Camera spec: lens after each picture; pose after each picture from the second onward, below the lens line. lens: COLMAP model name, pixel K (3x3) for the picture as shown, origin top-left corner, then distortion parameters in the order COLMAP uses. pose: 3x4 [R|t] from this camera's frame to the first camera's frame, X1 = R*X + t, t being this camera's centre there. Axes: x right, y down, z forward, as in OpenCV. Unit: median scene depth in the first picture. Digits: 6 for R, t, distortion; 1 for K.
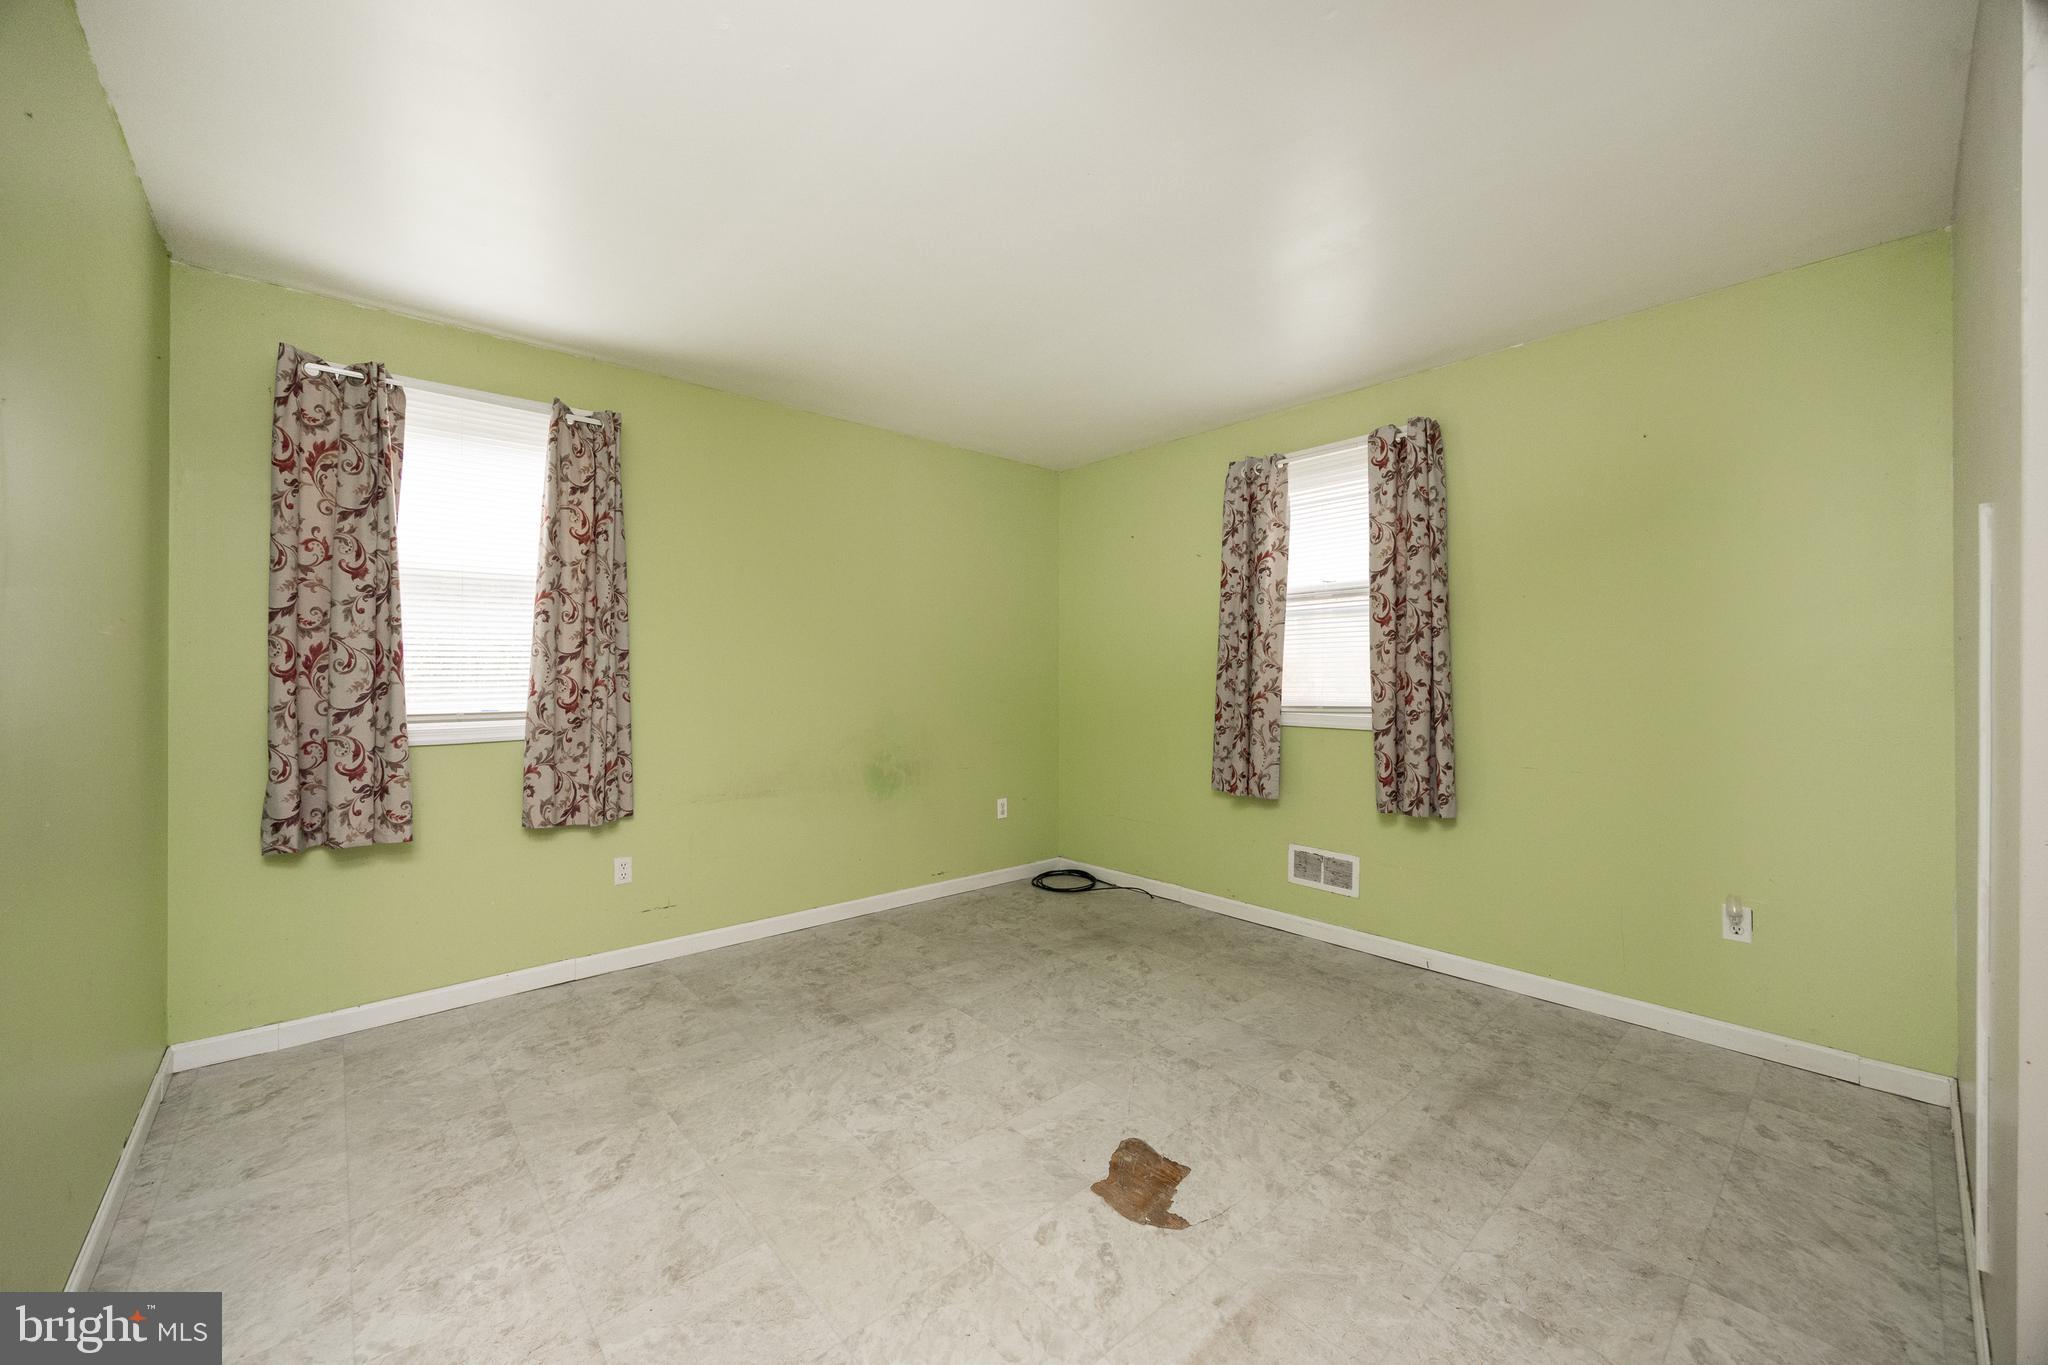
lens RADIAL K [[775.0, 0, 1022.2], [0, 775.0, 678.6], [0, 0, 1]] dist [-0.003206, -0.000046]
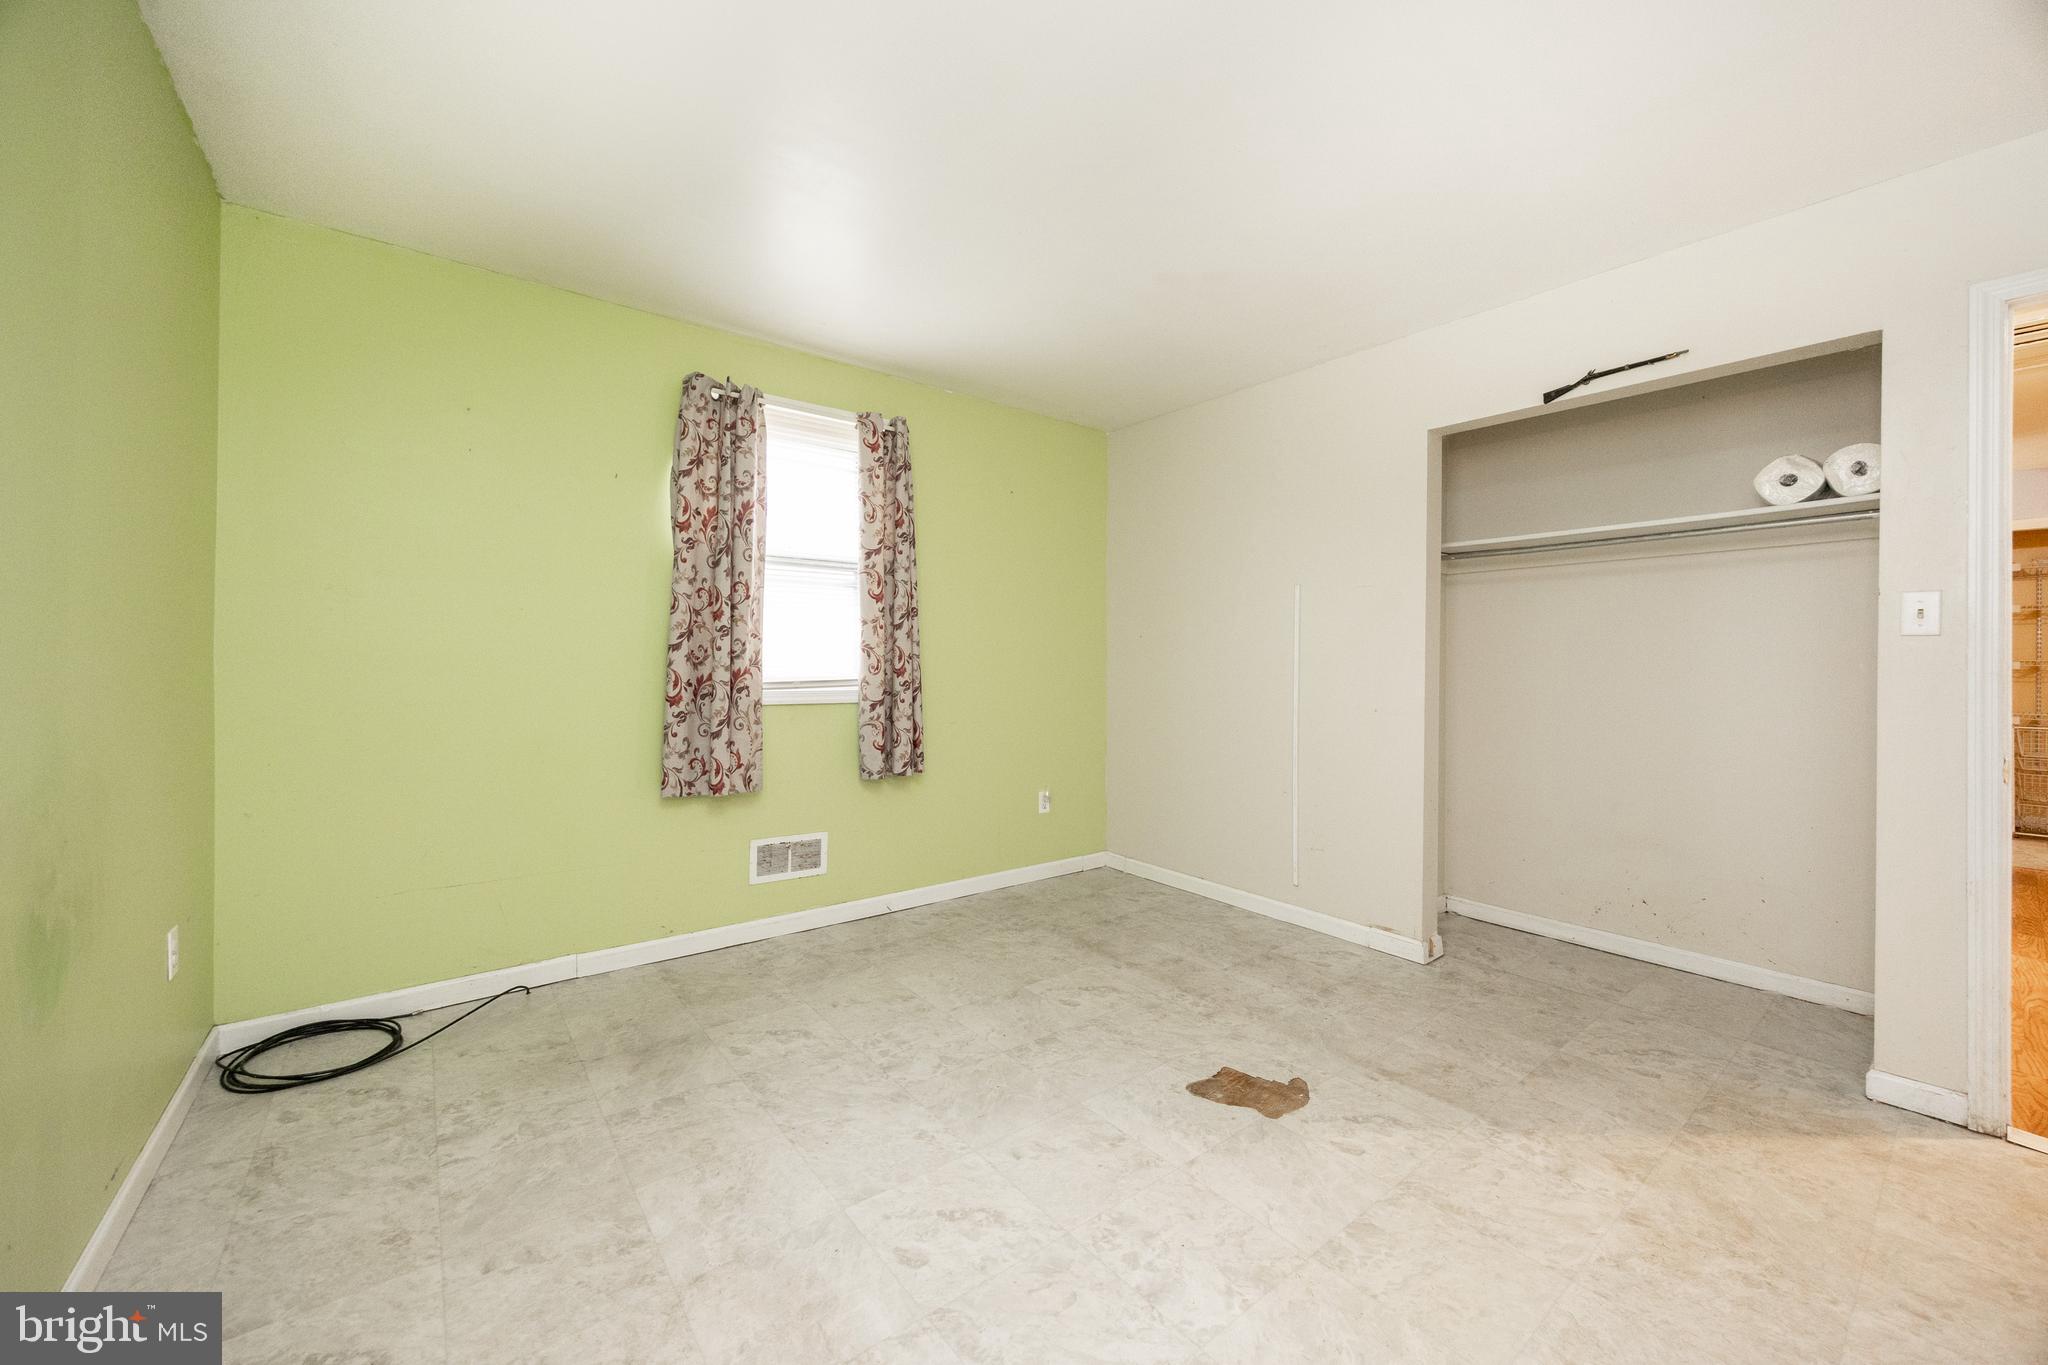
lens RADIAL K [[770.8, 0, 1023.4], [0, 770.8, 670.3], [0, 0, 1]] dist [-0.002807, 0.000085]
pose [[0.064624, -0.006608, 0.997888, -0.564407], [-0.003555, 0.999970, 0.006852, 0.016481], [-0.997903, -0.003990, 0.064599, 0.724738]]
